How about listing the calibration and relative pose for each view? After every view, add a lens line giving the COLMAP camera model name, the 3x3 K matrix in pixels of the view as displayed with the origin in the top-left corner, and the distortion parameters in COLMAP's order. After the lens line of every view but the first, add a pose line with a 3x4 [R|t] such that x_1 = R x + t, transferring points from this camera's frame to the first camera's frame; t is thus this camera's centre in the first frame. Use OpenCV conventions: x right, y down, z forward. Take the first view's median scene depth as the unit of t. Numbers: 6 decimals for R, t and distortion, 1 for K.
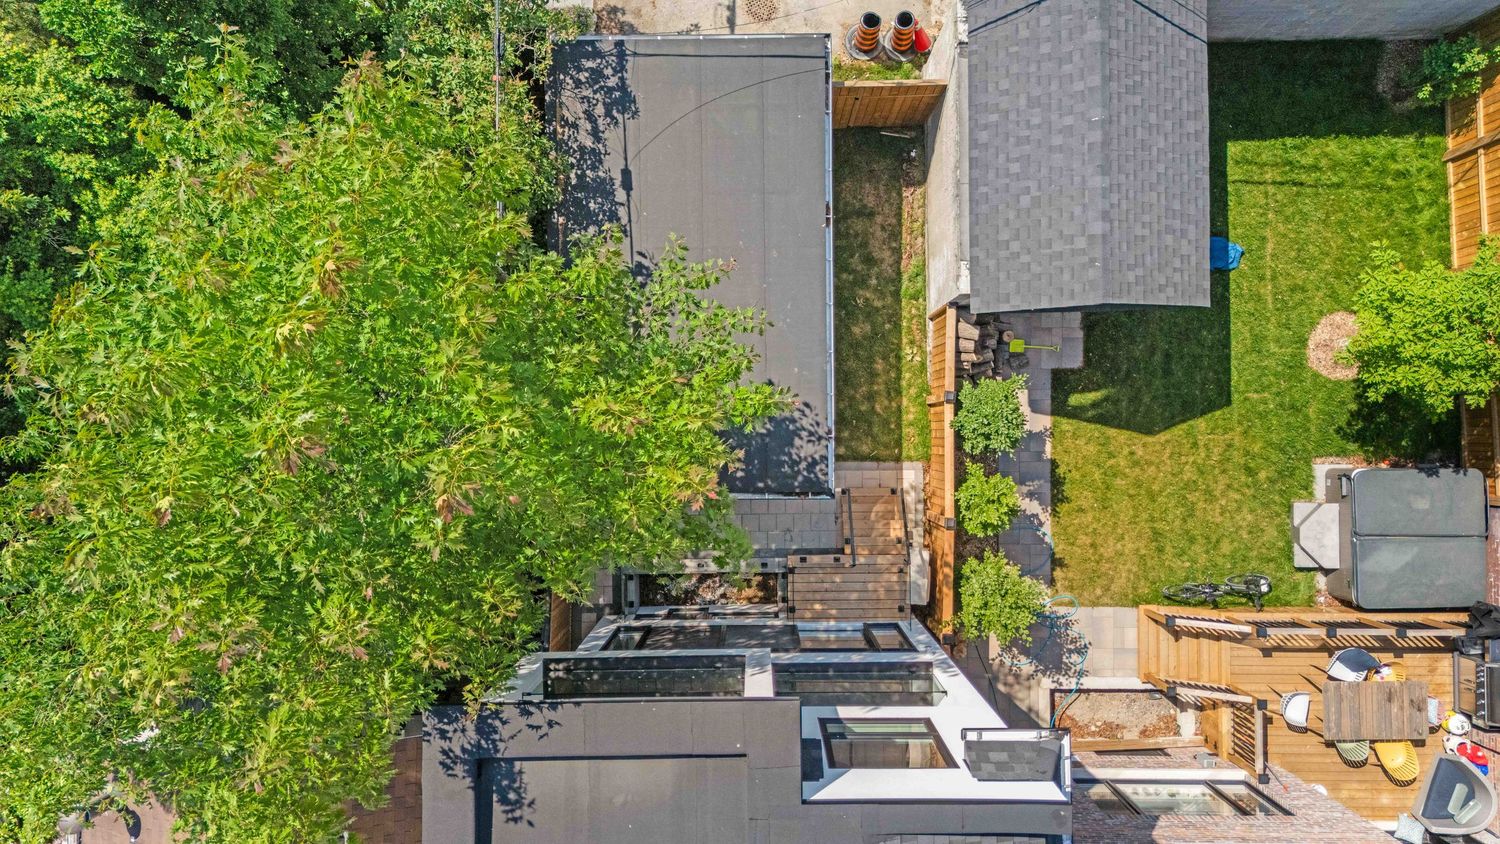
lens RADIAL K [[1098.9, 0, 759.2], [0, 1098.9, 414.5], [0, 0, 1]] dist [0.064679, -0.061399]
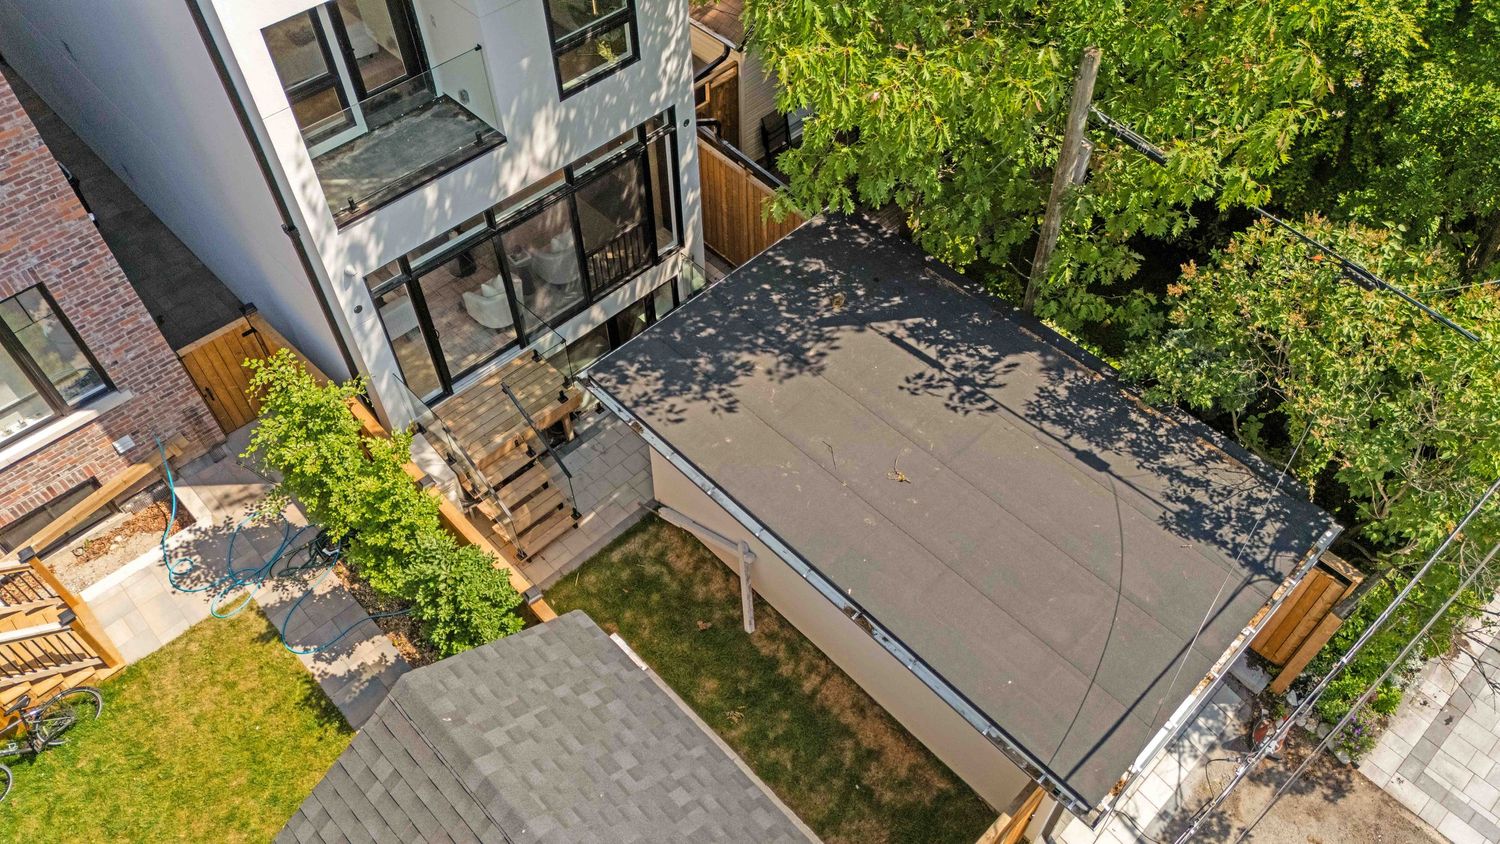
lens RADIAL K [[1098.9, 0, 757.9], [0, 1098.9, 419.7], [0, 0, 1]] dist [0.064679, -0.061399]
pose [[-0.726087, 0.536469, -0.430115, 0.295923], [-0.687561, -0.559567, 0.462758, -0.348130], [0.007577, 0.631733, 0.775149, 0.406777]]
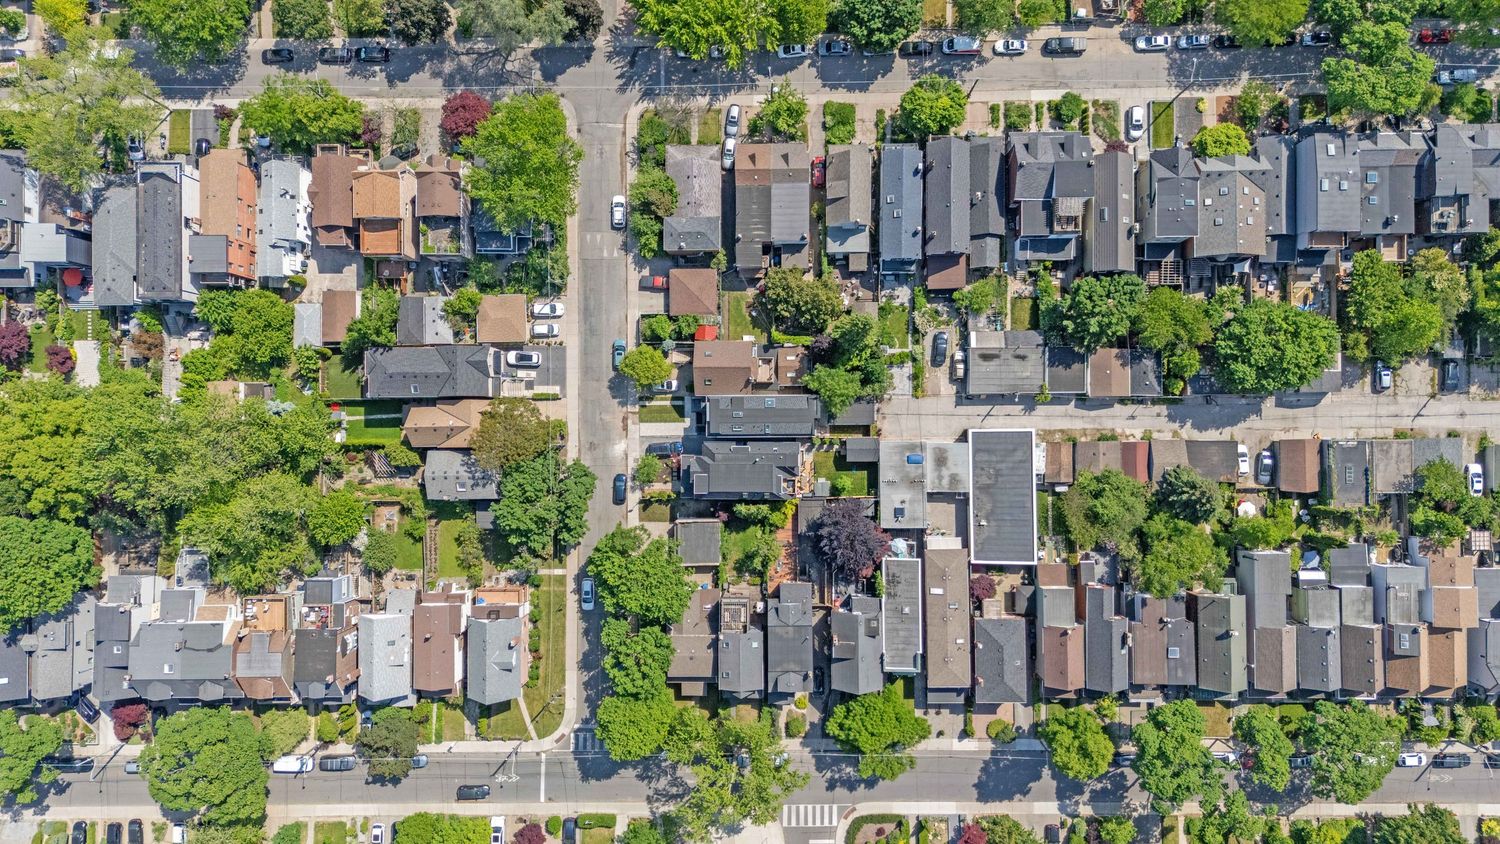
lens RADIAL K [[1098.9, 0, 749.7], [0, 1098.9, 426.7], [0, 0, 1]] dist [0.064679, -0.061399]
pose [[-0.009432, 0.999874, -0.012757, 0.207518], [-0.999006, -0.008867, 0.043680, 0.316493], [0.043562, 0.013156, 0.998964, -8.212041]]
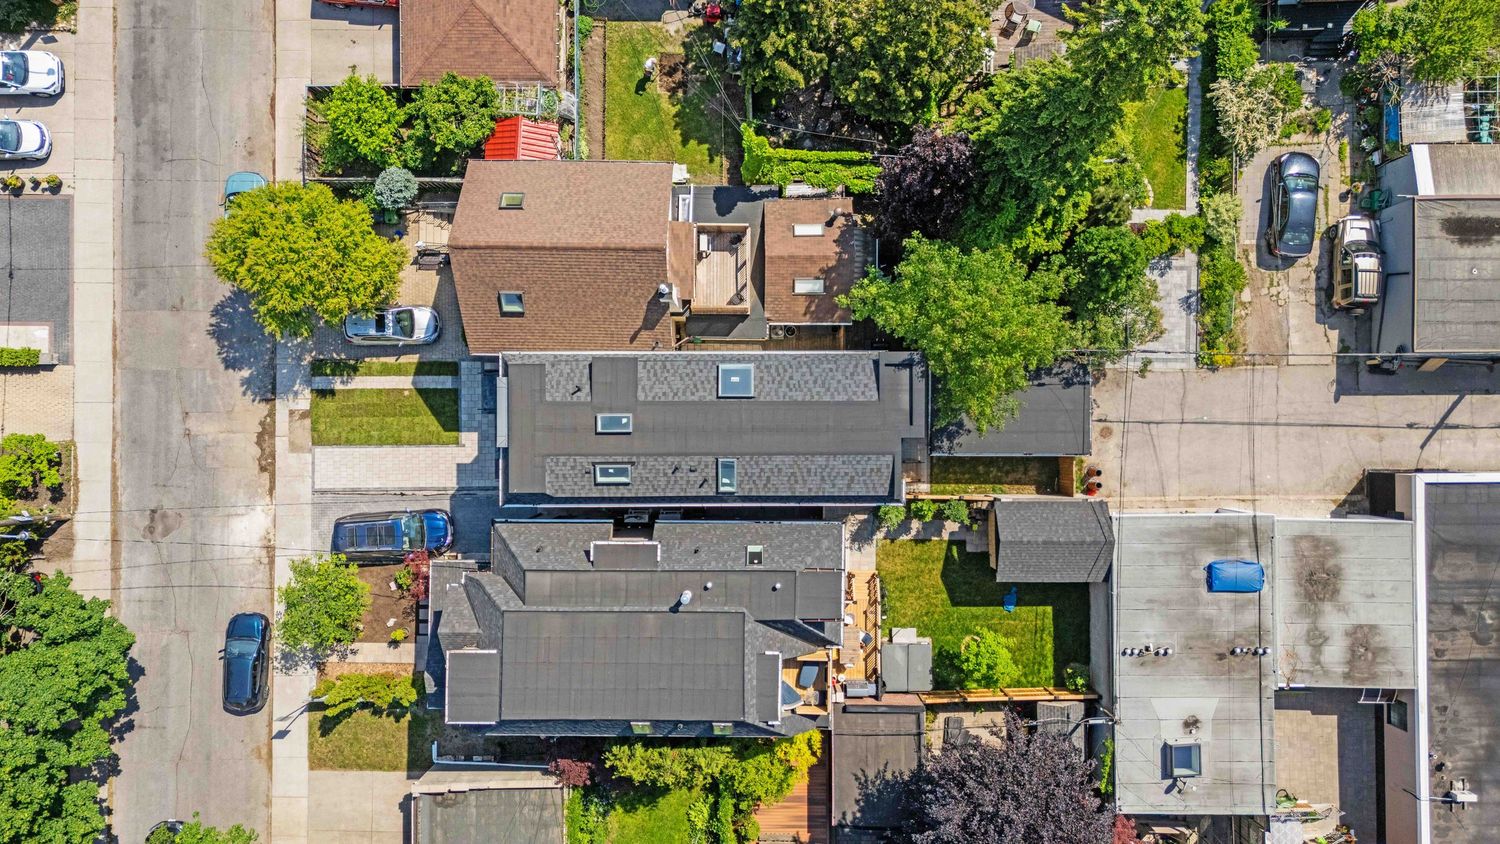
lens RADIAL K [[1098.9, 0, 750.2], [0, 1098.9, 419.6], [0, 0, 1]] dist [0.064679, -0.061399]
pose [[-0.011597, 0.999825, -0.014675, 0.022566], [-0.999762, -0.011323, 0.018626, 0.464363], [0.018457, 0.014888, 0.999719, -1.790153]]
